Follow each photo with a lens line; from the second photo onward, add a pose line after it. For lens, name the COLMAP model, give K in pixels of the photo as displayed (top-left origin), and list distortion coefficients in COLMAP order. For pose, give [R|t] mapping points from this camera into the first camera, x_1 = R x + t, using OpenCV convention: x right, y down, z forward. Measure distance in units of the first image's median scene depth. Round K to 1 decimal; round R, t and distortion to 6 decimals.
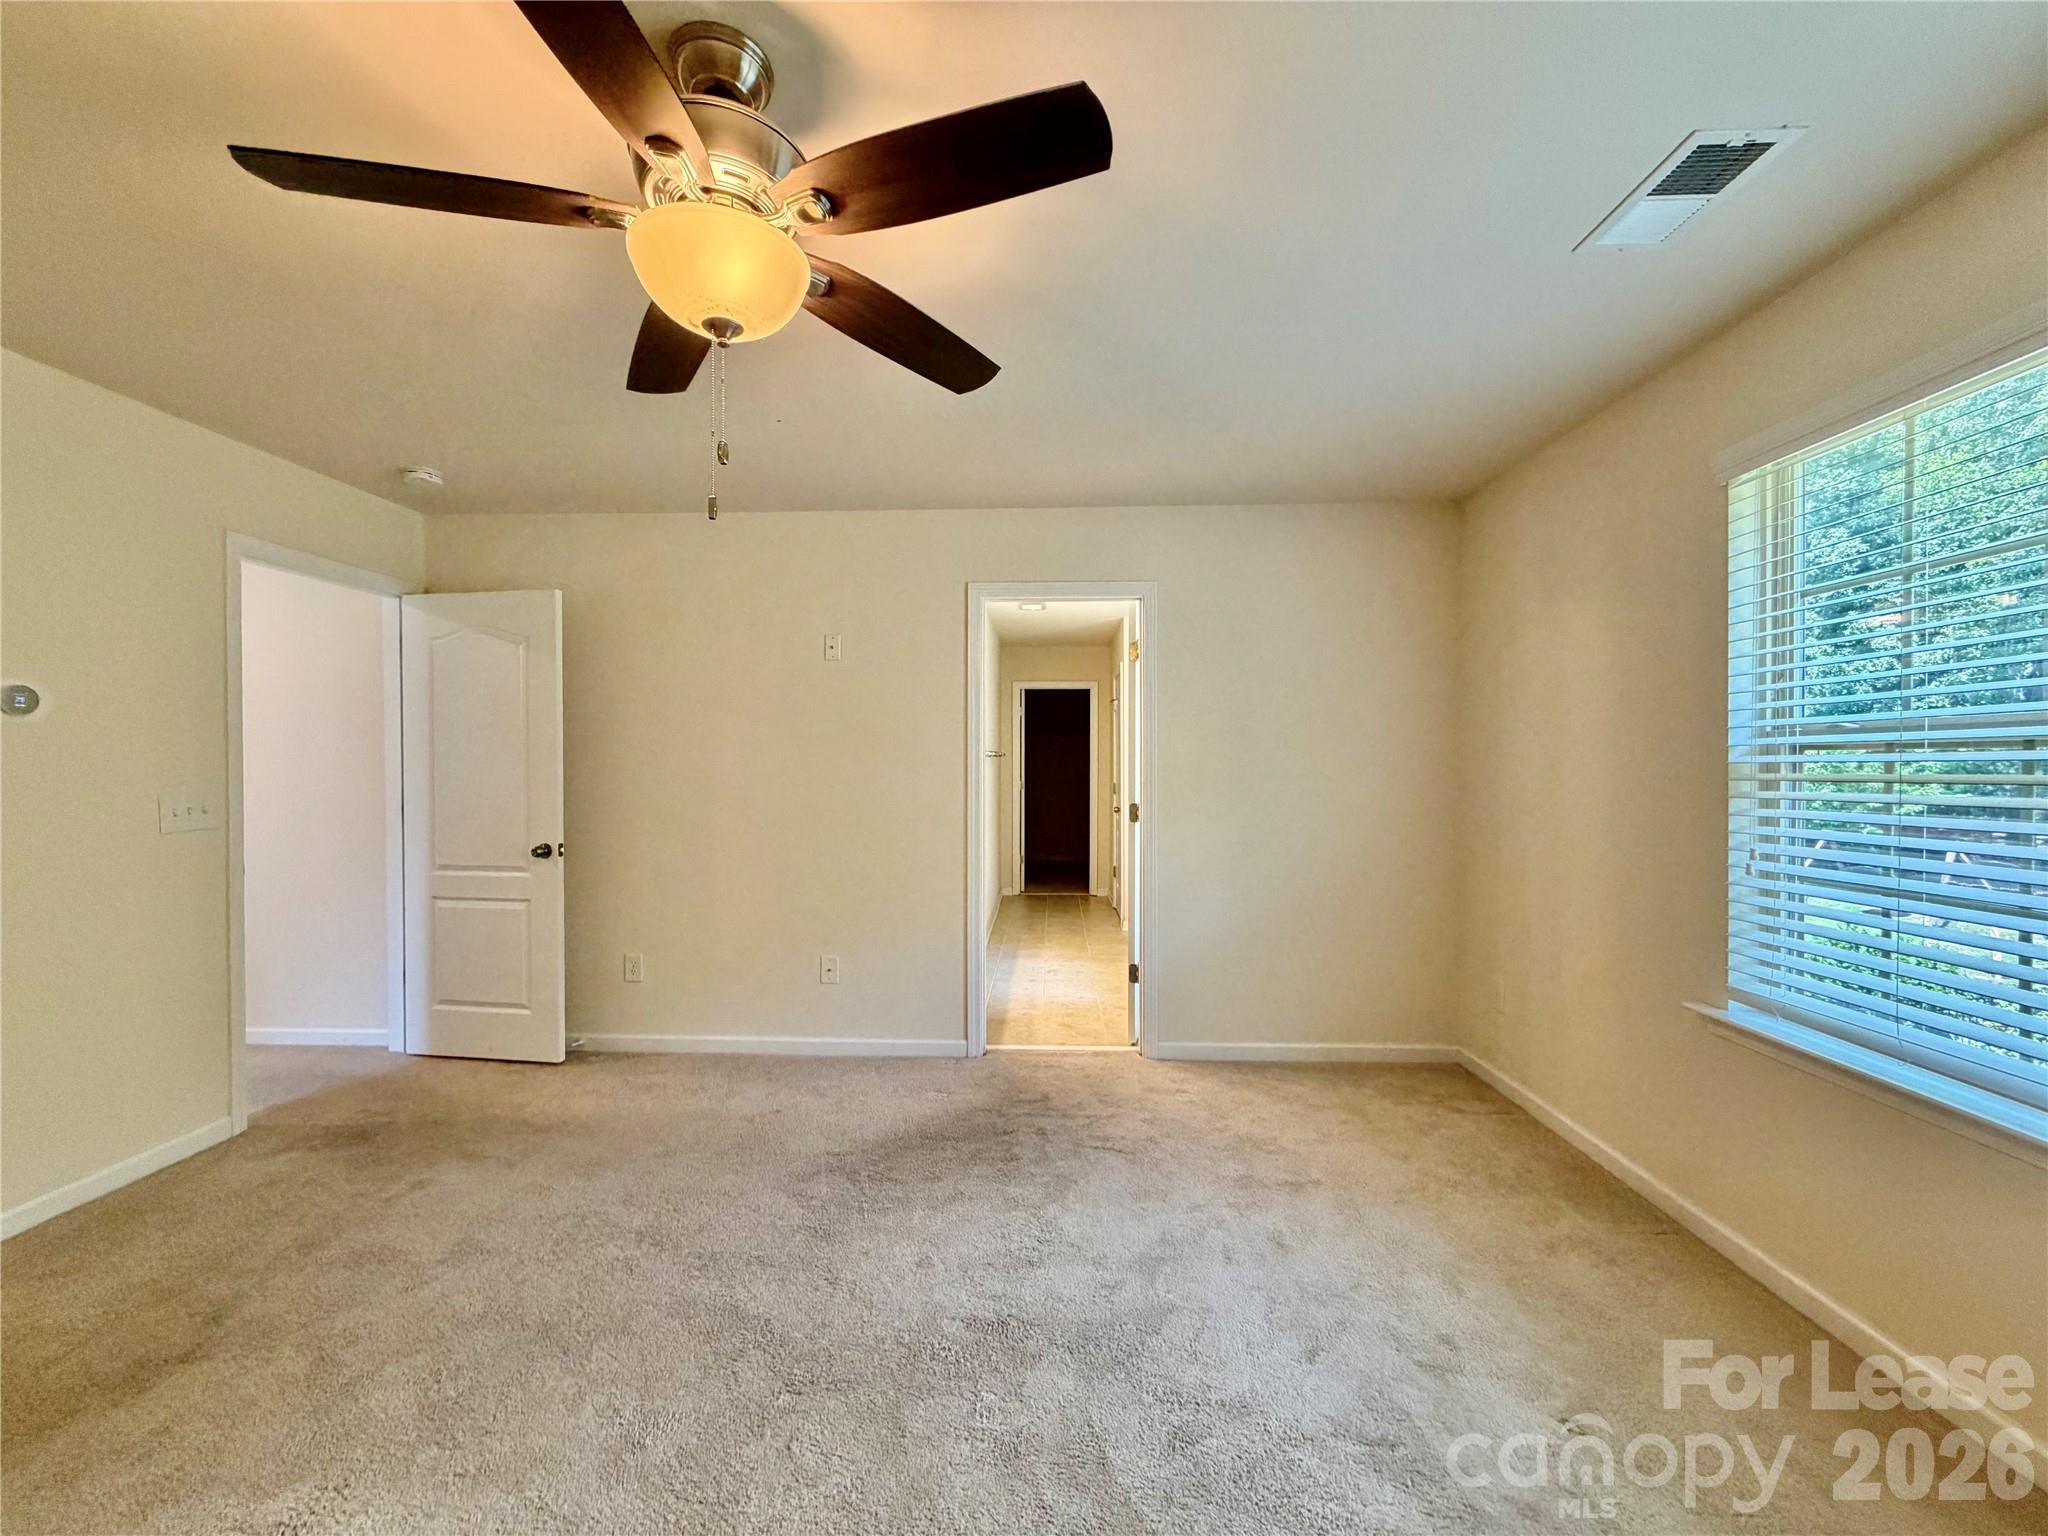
lens RADIAL K [[820.6, 0, 1009.7], [0, 820.6, 777.0], [0, 0, 1]] dist [-0.000073, 0.000226]
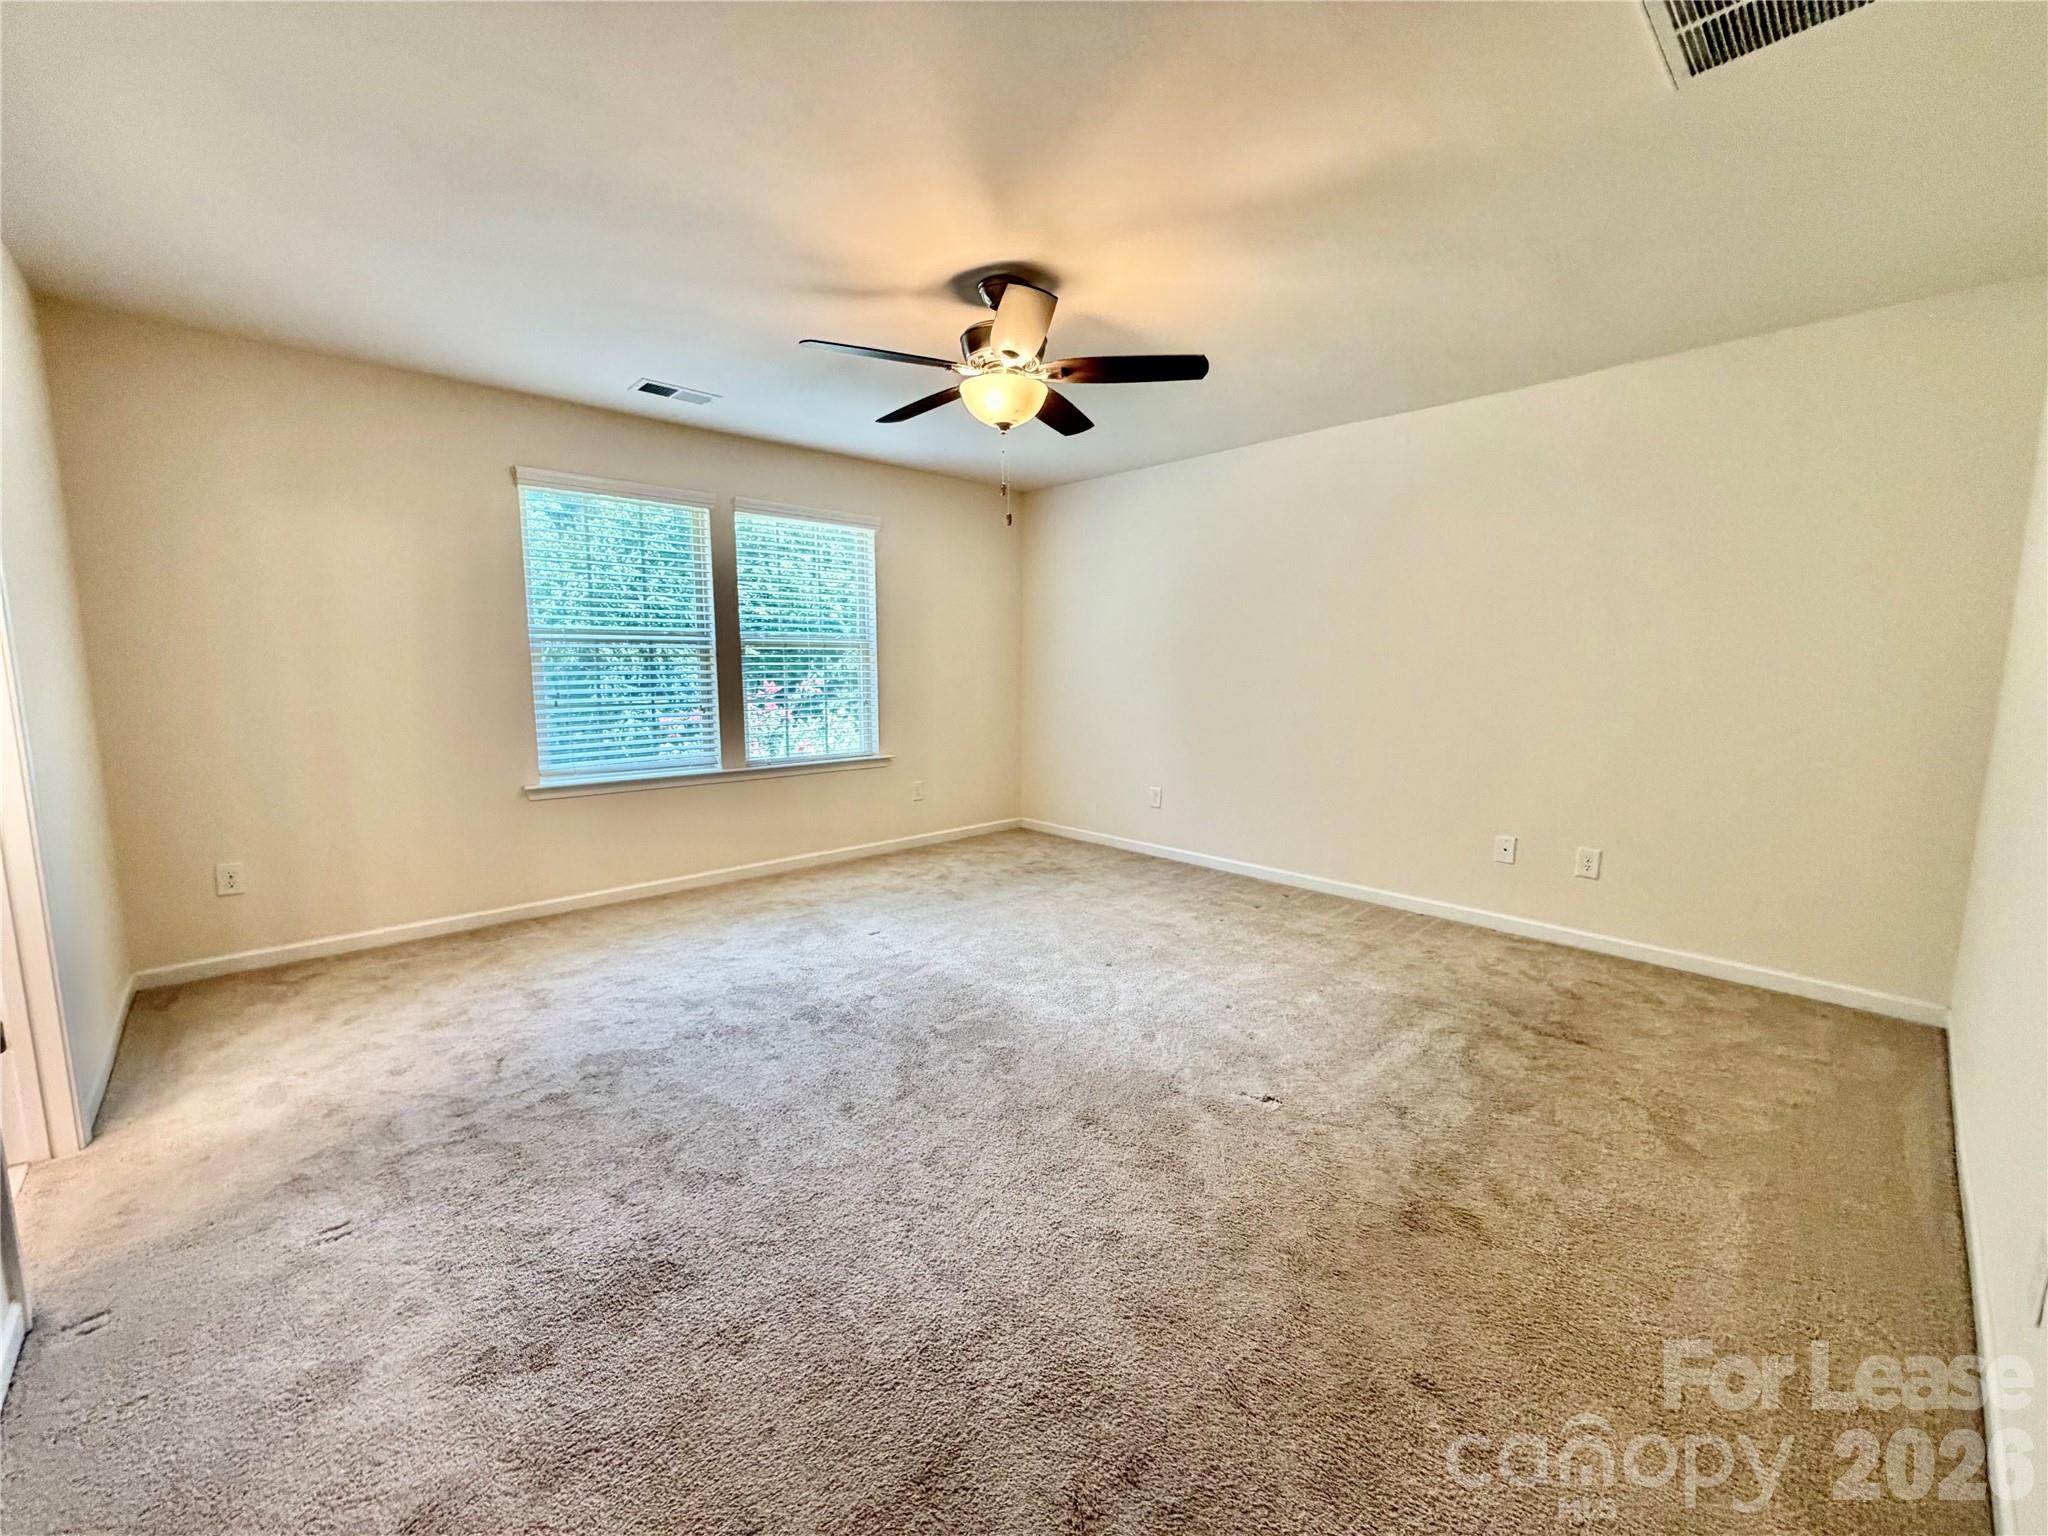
lens RADIAL K [[820.6, 0, 1022.1], [0, 820.6, 766.6], [0, 0, 1]] dist [-0.000073, 0.000226]
pose [[-0.728609, -0.087802, 0.679279, -0.936359], [0.000936, 0.991621, 0.129178, -0.000777], [-0.684930, 0.094755, -0.722422, 1.266988]]
